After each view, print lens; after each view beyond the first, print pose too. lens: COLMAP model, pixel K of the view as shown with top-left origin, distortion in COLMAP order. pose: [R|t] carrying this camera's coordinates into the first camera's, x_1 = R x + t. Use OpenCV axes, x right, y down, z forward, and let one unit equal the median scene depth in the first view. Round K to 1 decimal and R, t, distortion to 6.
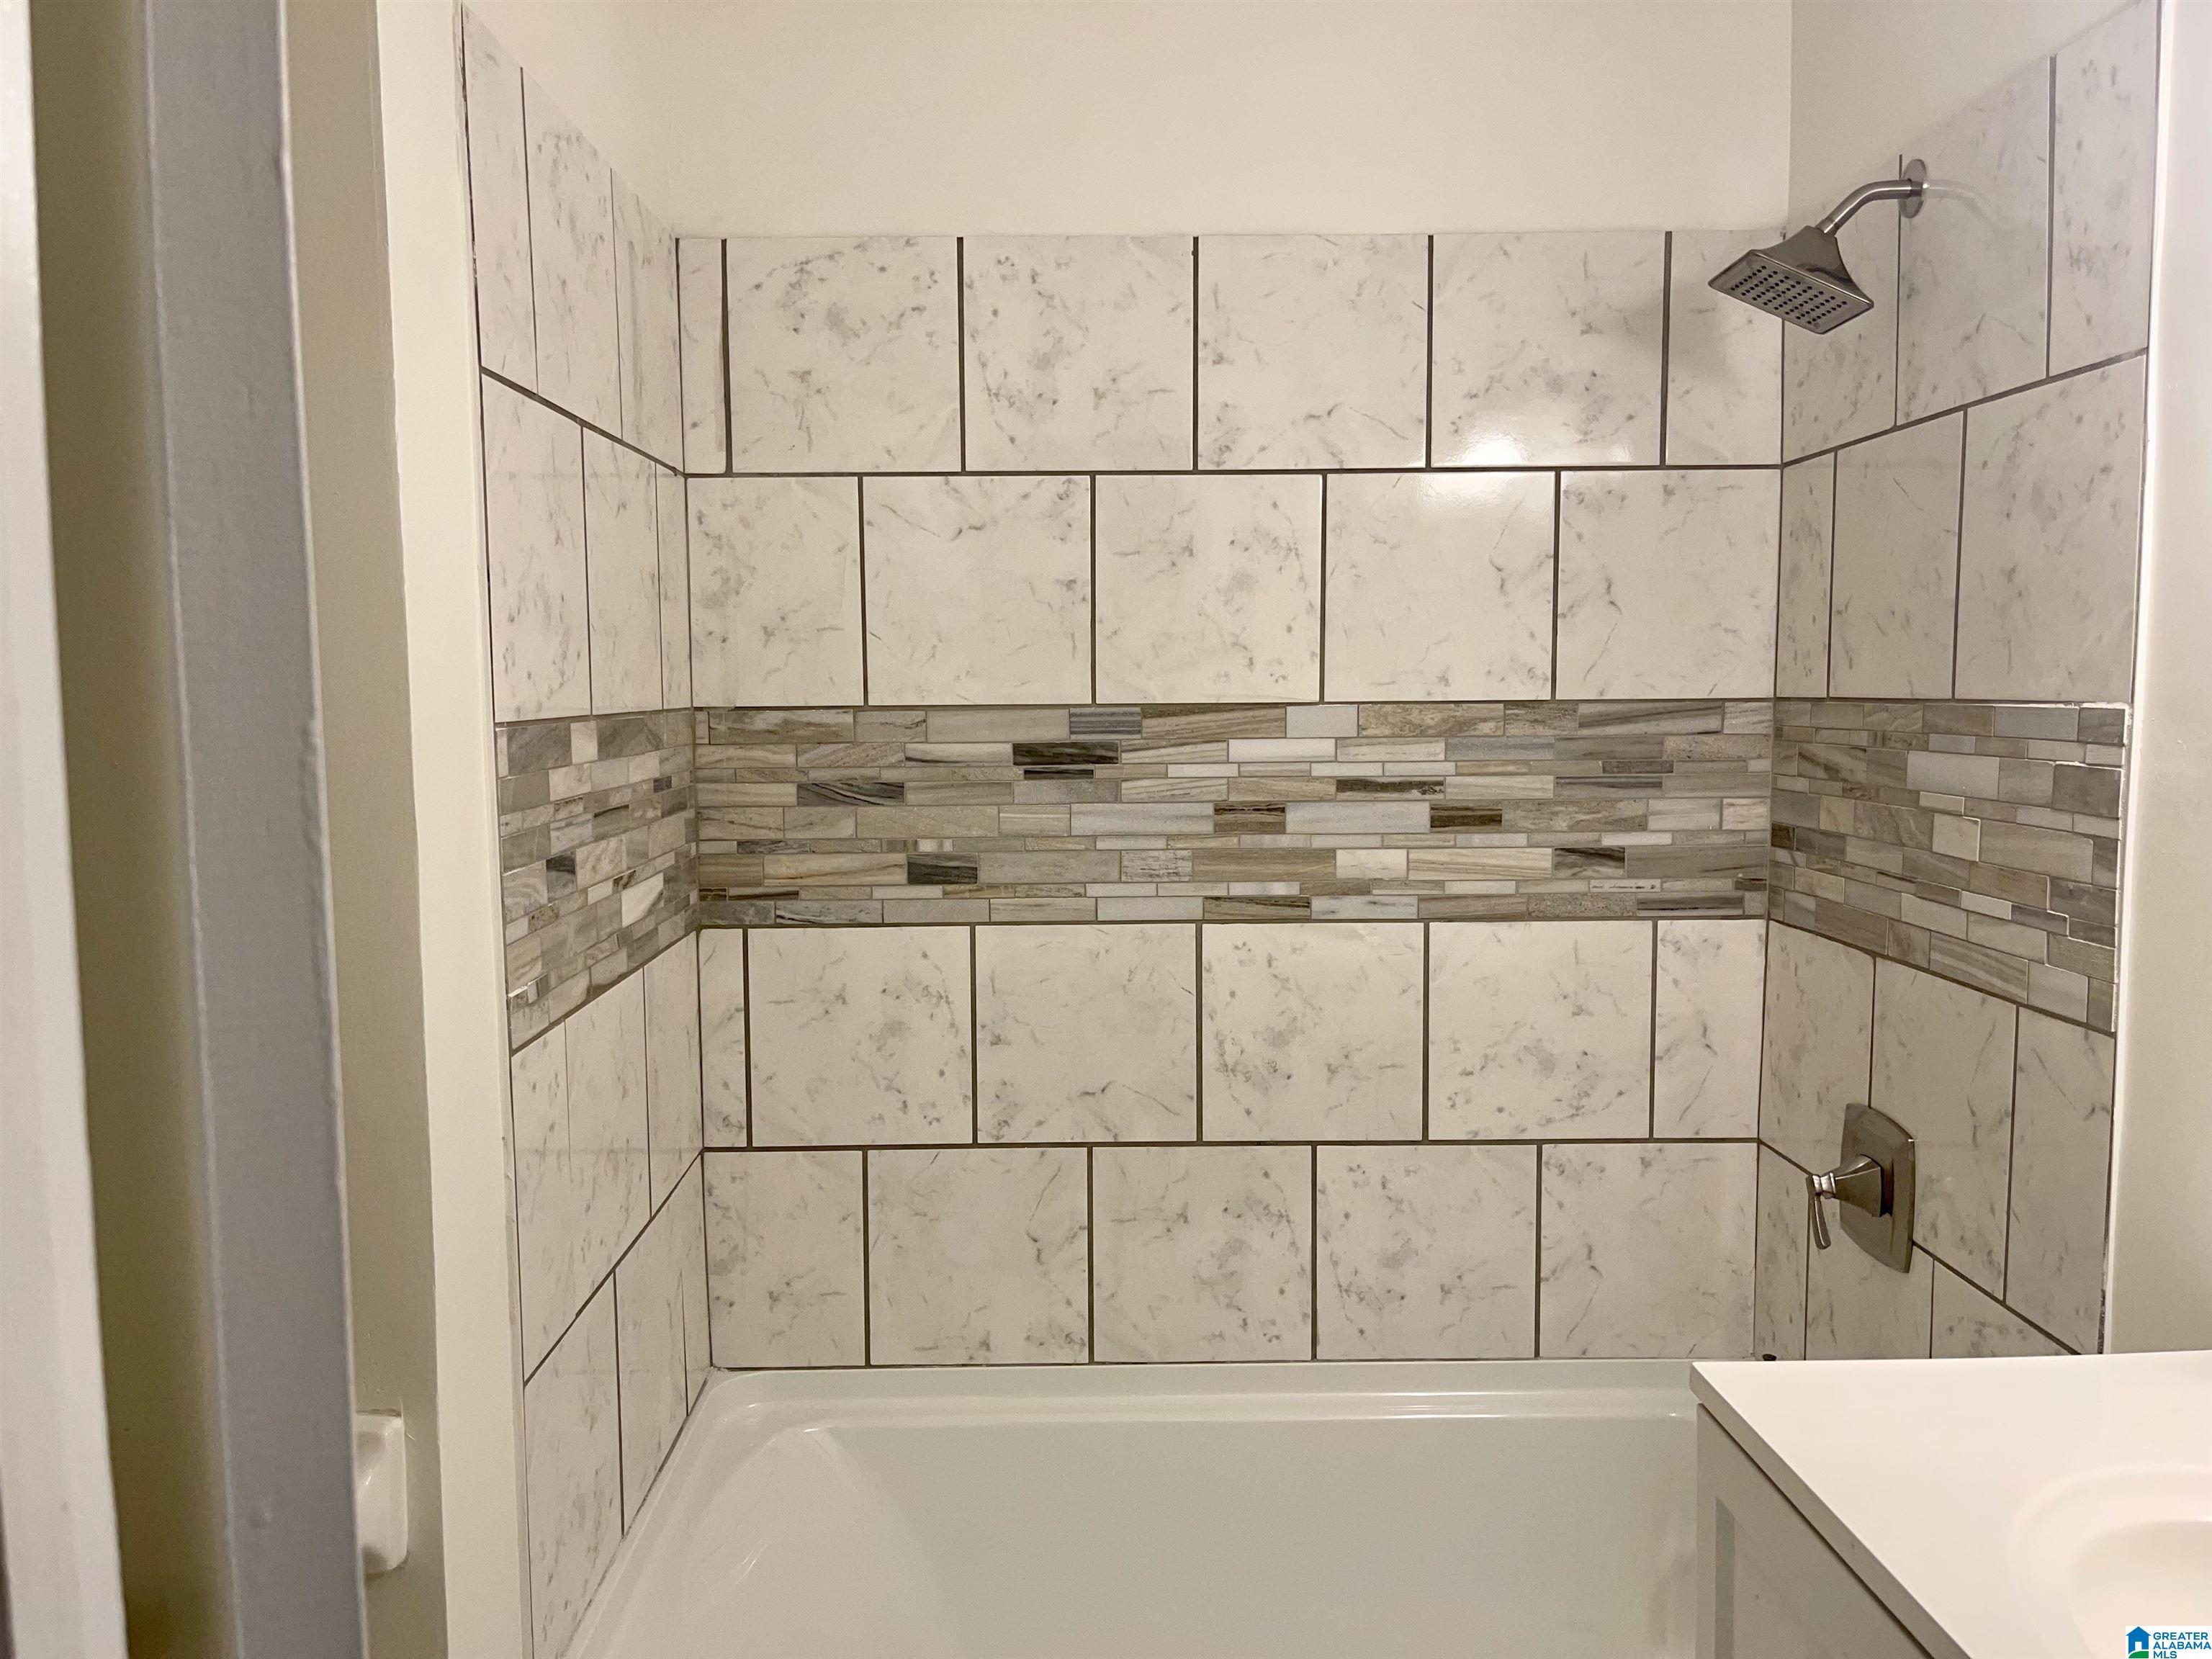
lens RADIAL K [[1673.7, 0, 1096.6], [0, 1673.7, 817.3], [0, 0, 1]] dist [0.071265, -0.096824]
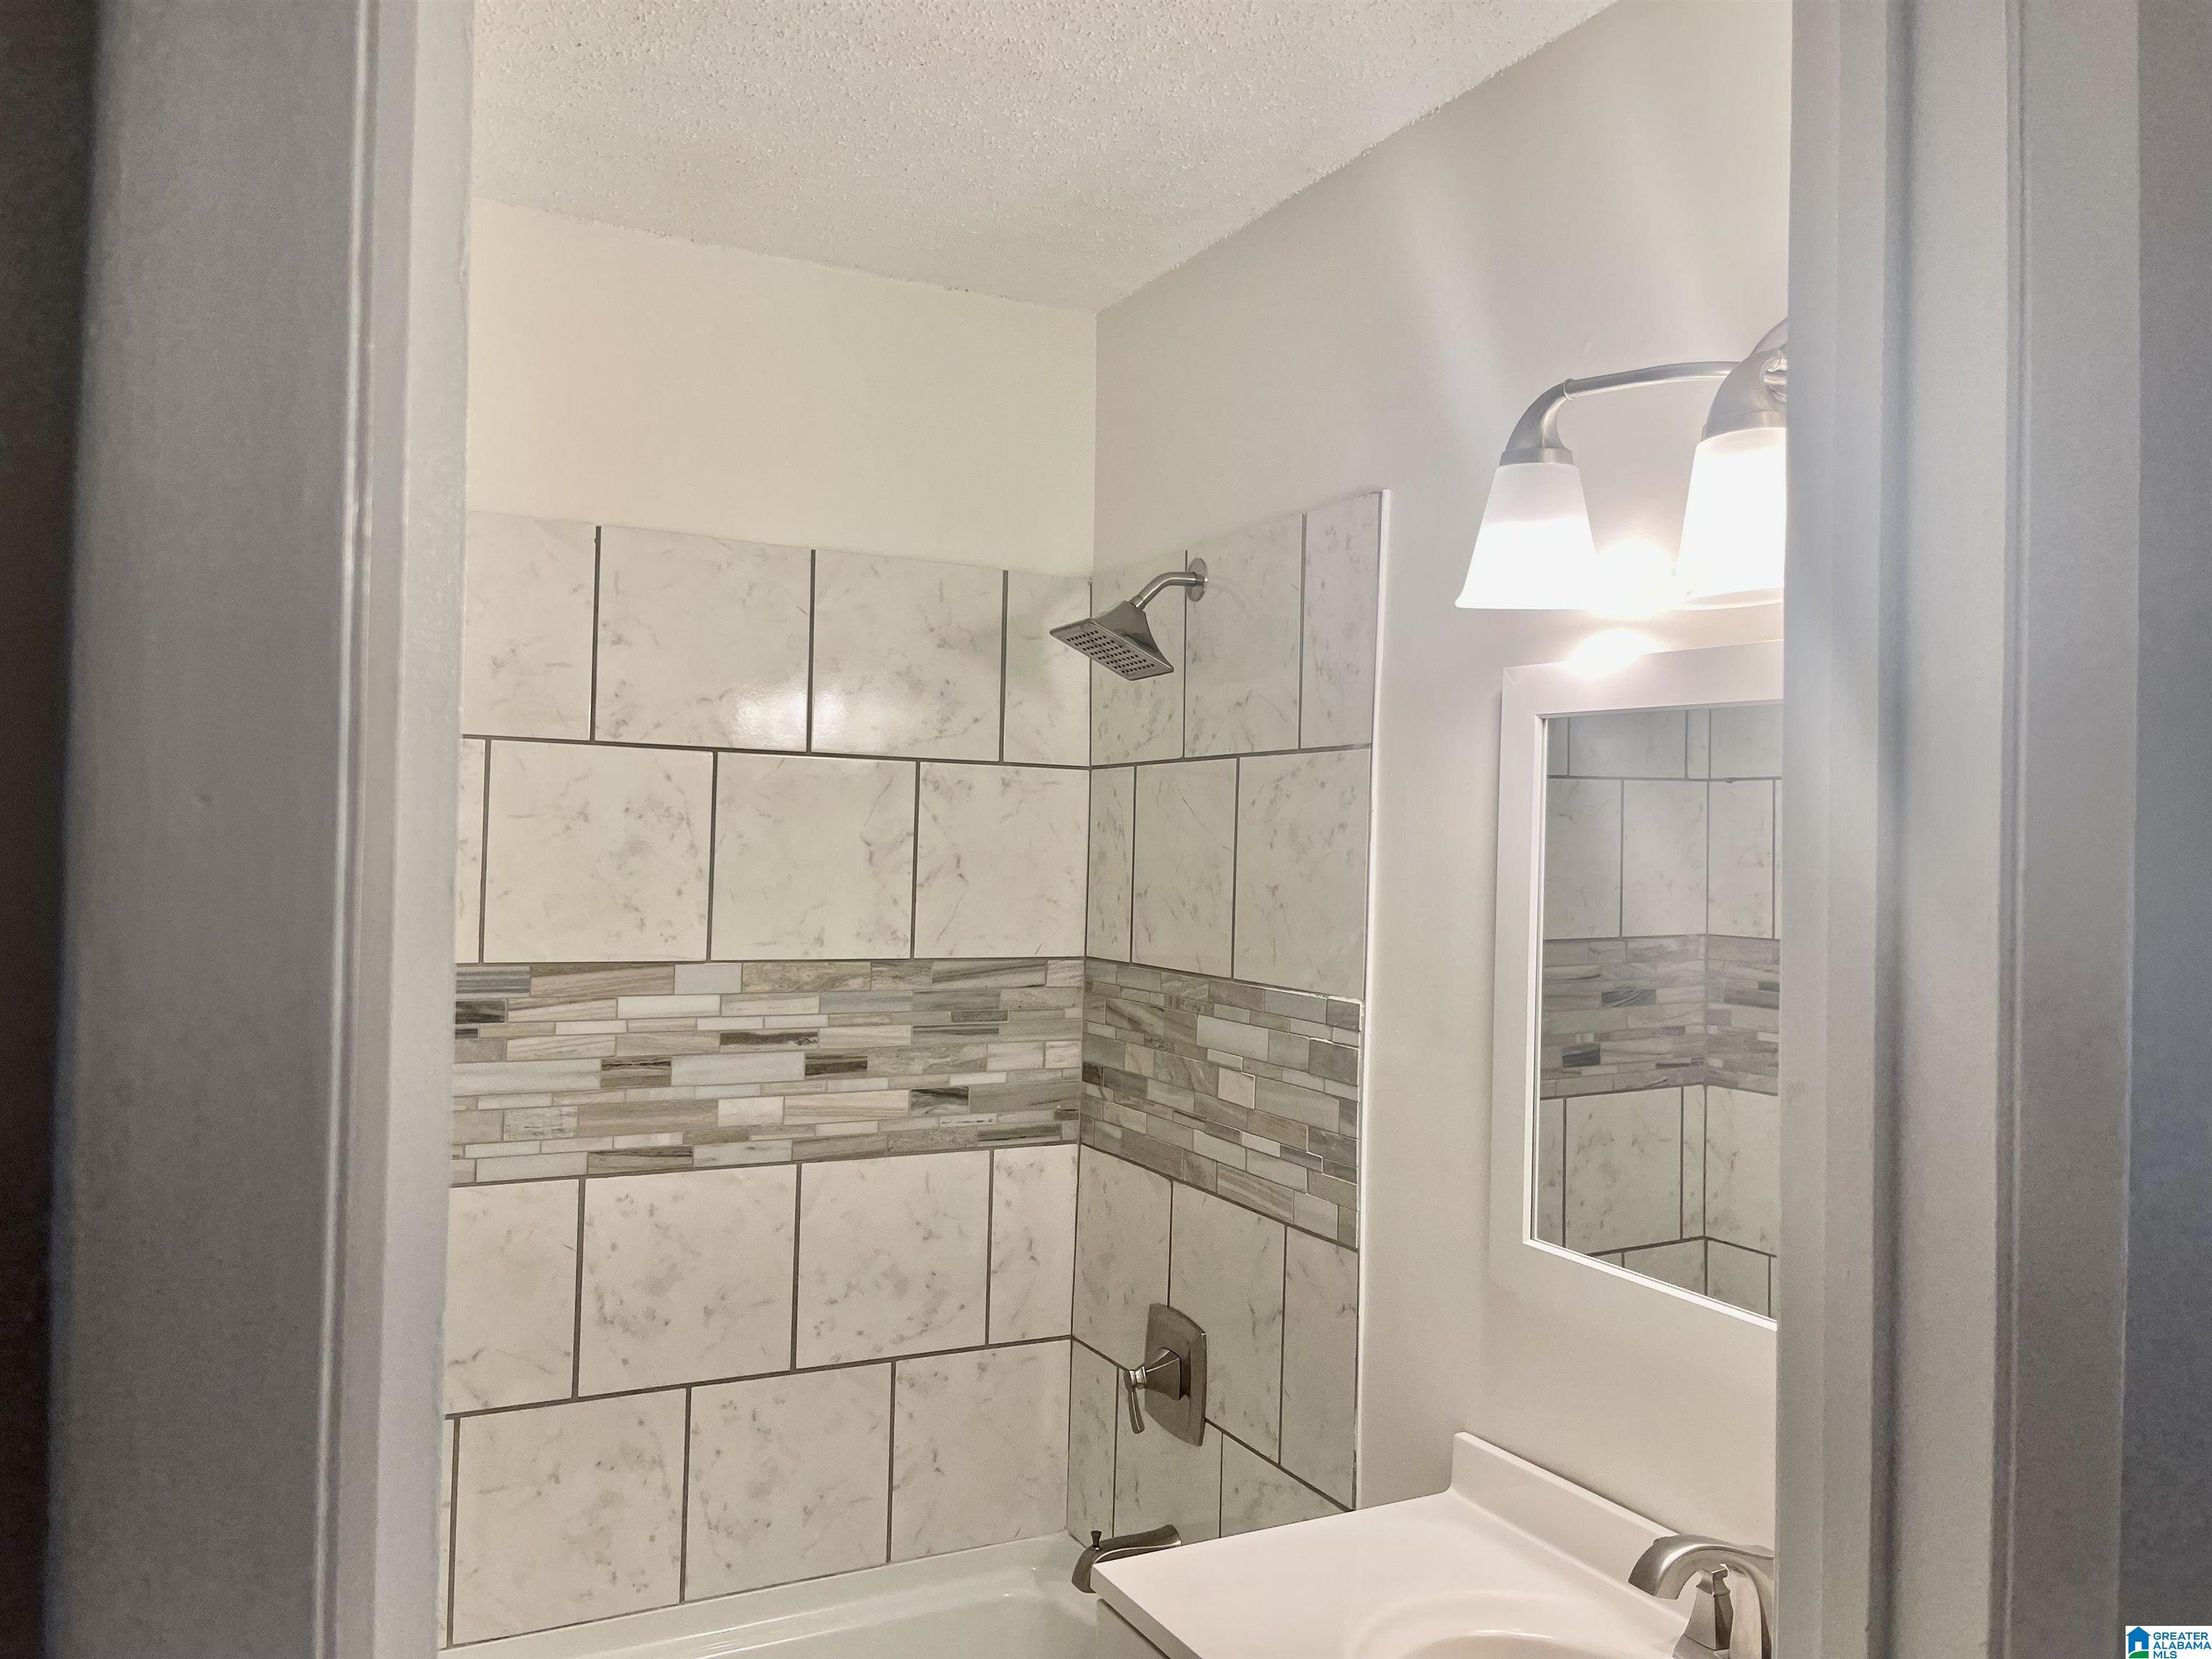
lens RADIAL K [[1673.7, 0, 1115.2], [0, 1673.7, 815.1], [0, 0, 1]] dist [0.071265, -0.096824]
pose [[0.893649, 0.037902, 0.447163, -0.118461], [0.004133, 0.995689, -0.092657, -0.061216], [-0.448747, 0.084651, 0.889640, -0.082307]]
